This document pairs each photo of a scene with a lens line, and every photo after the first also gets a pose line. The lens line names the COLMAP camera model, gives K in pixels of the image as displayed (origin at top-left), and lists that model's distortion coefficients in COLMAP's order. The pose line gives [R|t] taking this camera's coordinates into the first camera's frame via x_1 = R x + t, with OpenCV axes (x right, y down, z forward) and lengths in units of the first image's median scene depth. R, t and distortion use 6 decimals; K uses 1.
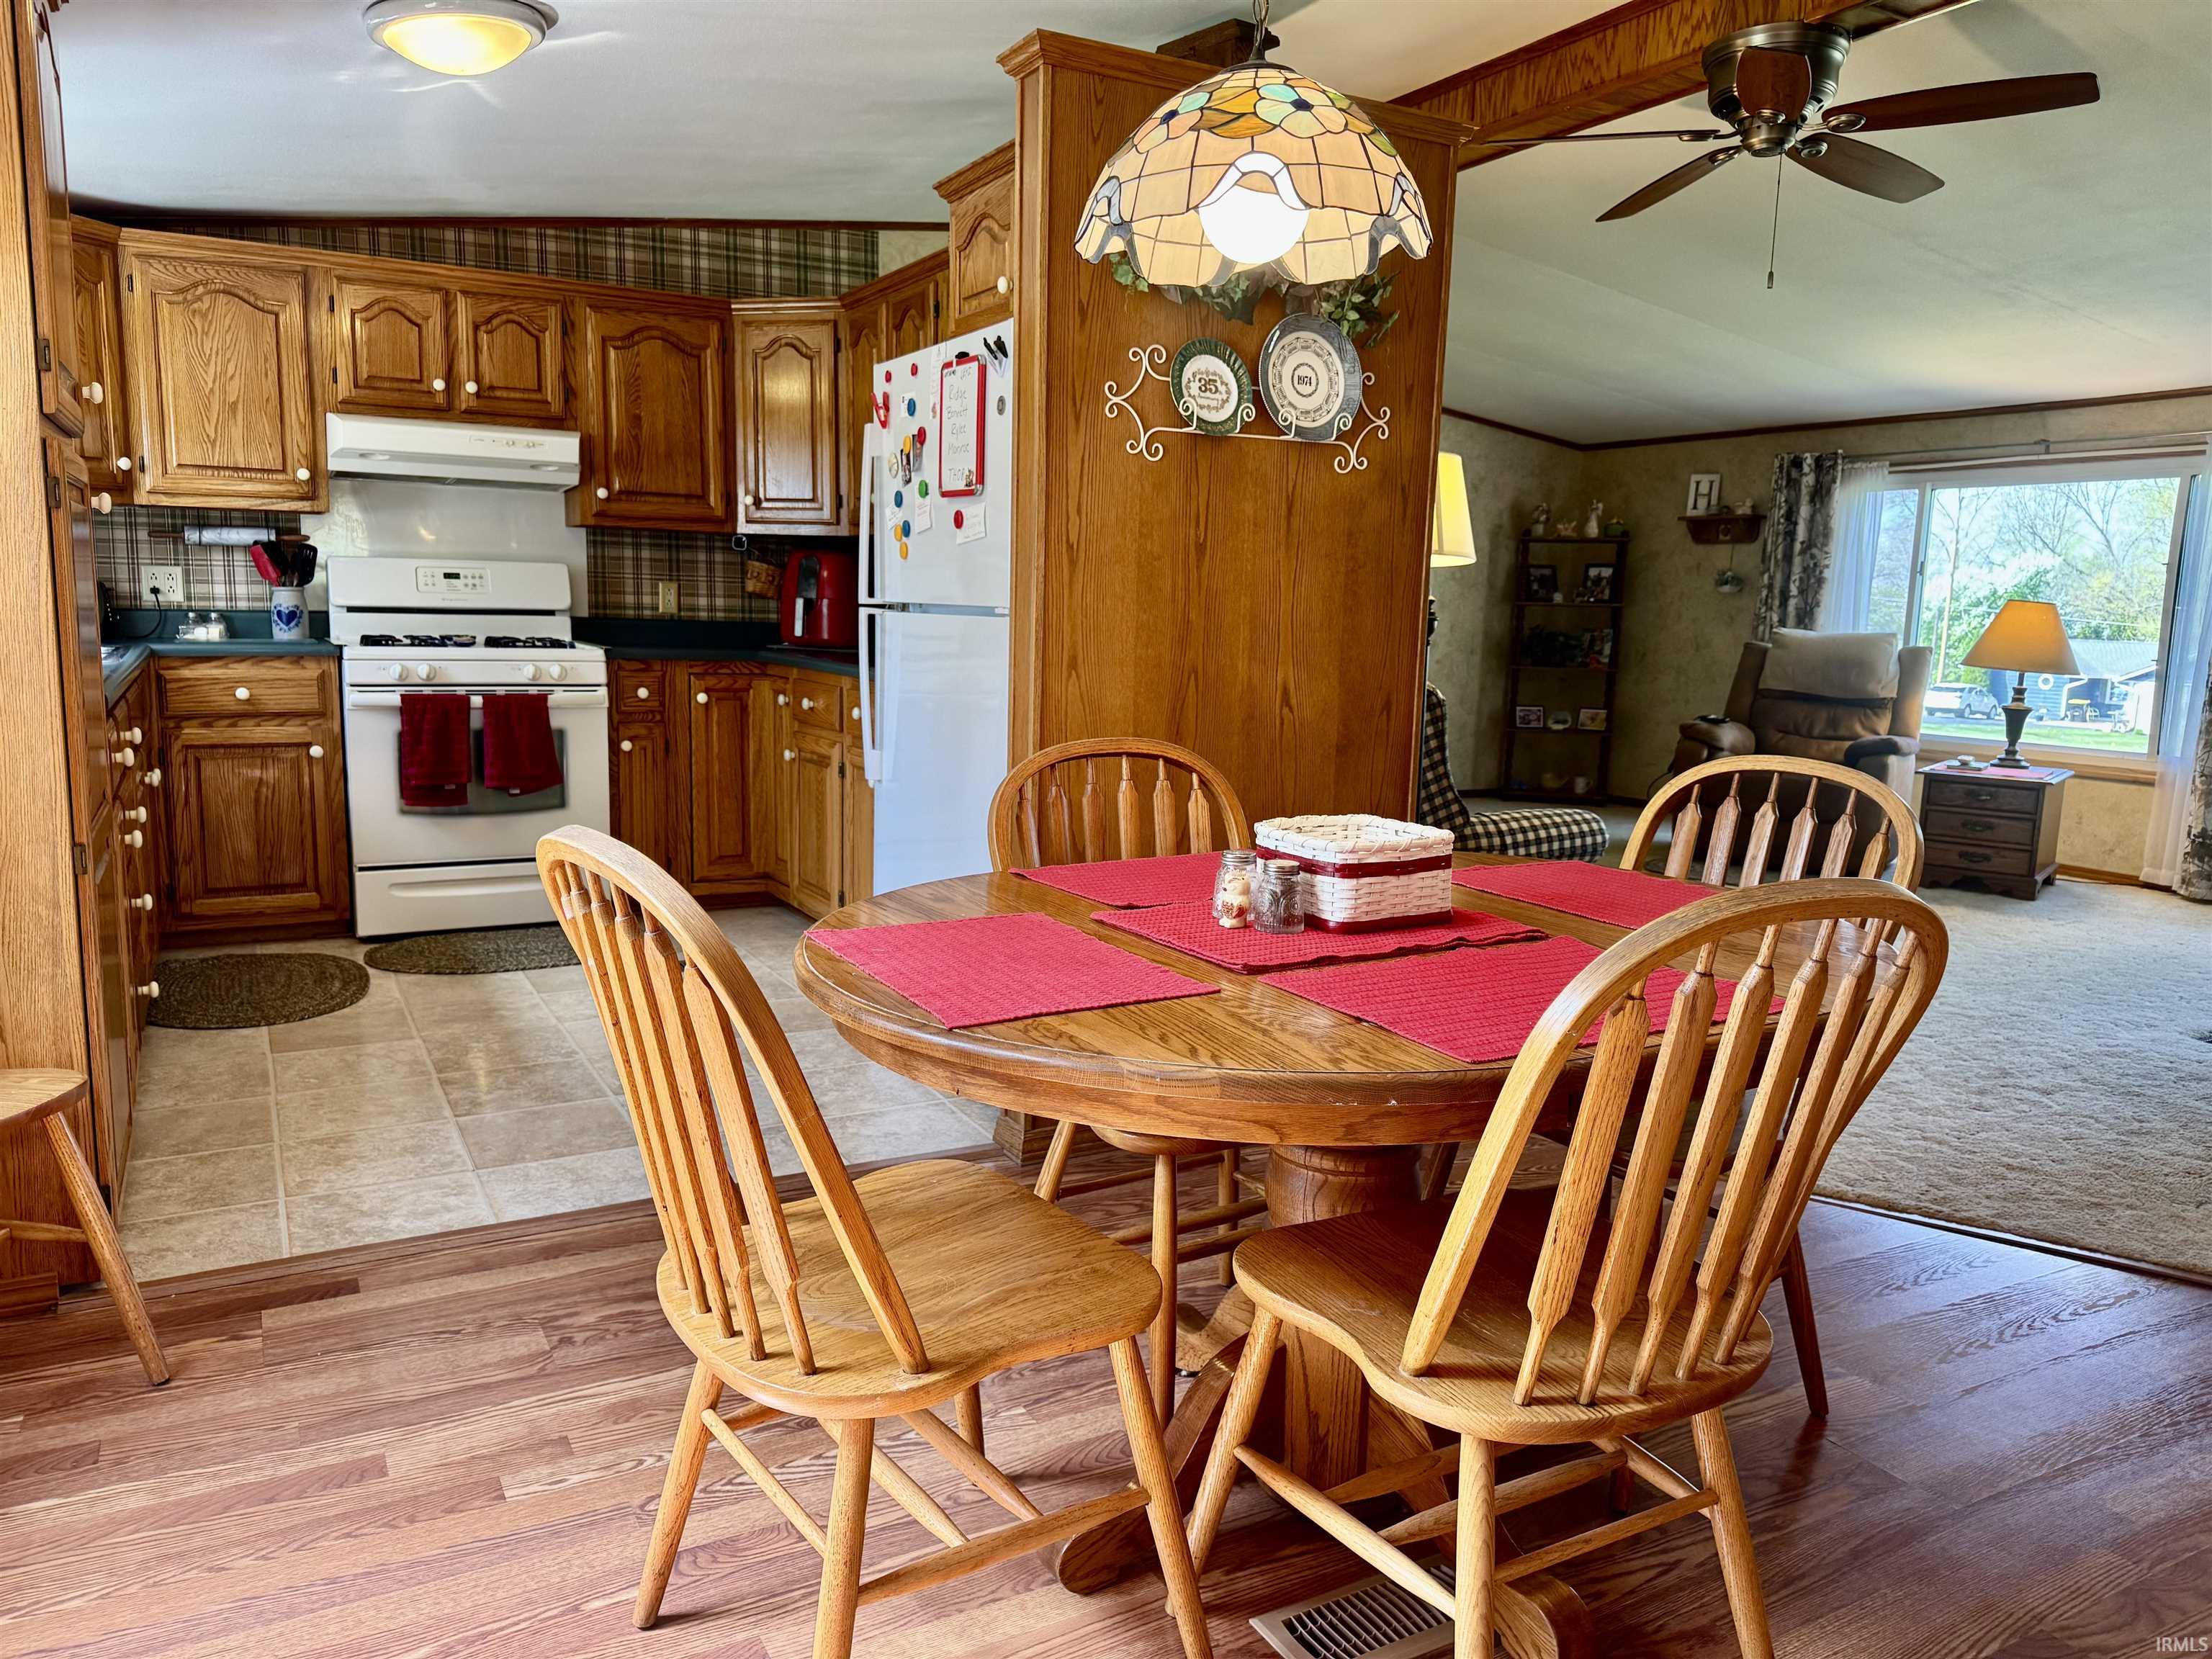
lens RADIAL K [[1523.8, 0, 1106.0], [0, 1523.8, 829.5], [0, 0, 1]] dist [0.083247, -0.120428]
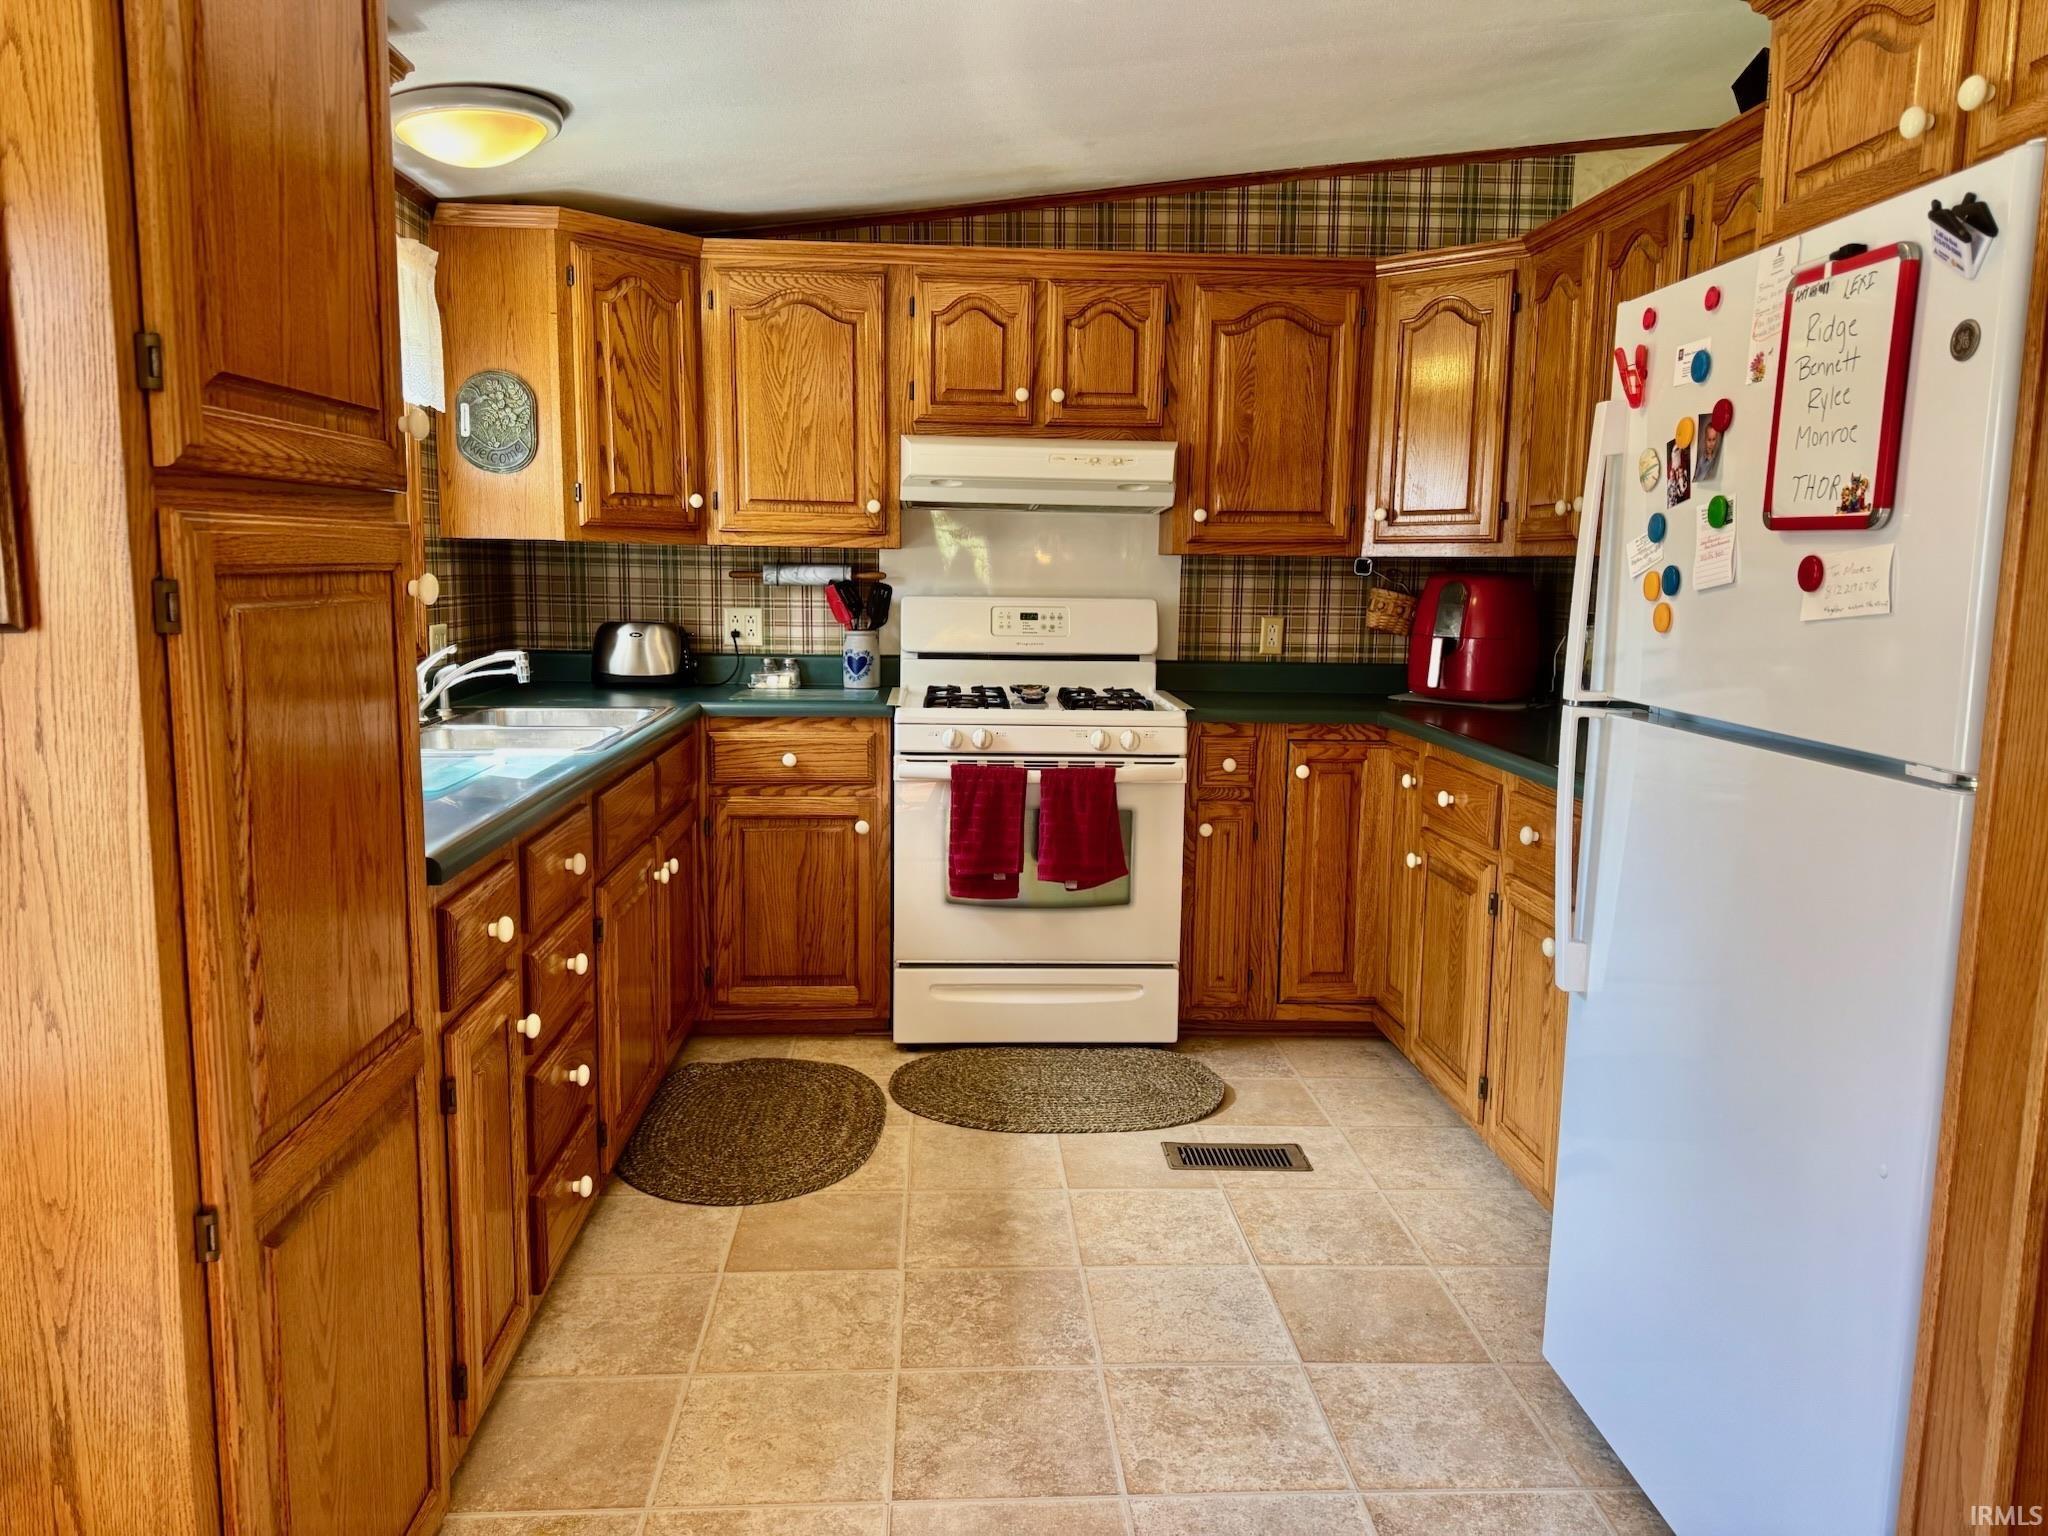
lens RADIAL K [[1410.8, 0, 1024.0], [0, 1410.8, 768.0], [0, 0, 1]] dist [0.083247, -0.120428]
pose [[0.897624, 0.053209, -0.437538, -0.080593], [-0.061254, 0.998113, -0.004284, -0.080427], [0.436485, 0.030647, 0.899190, 0.307856]]
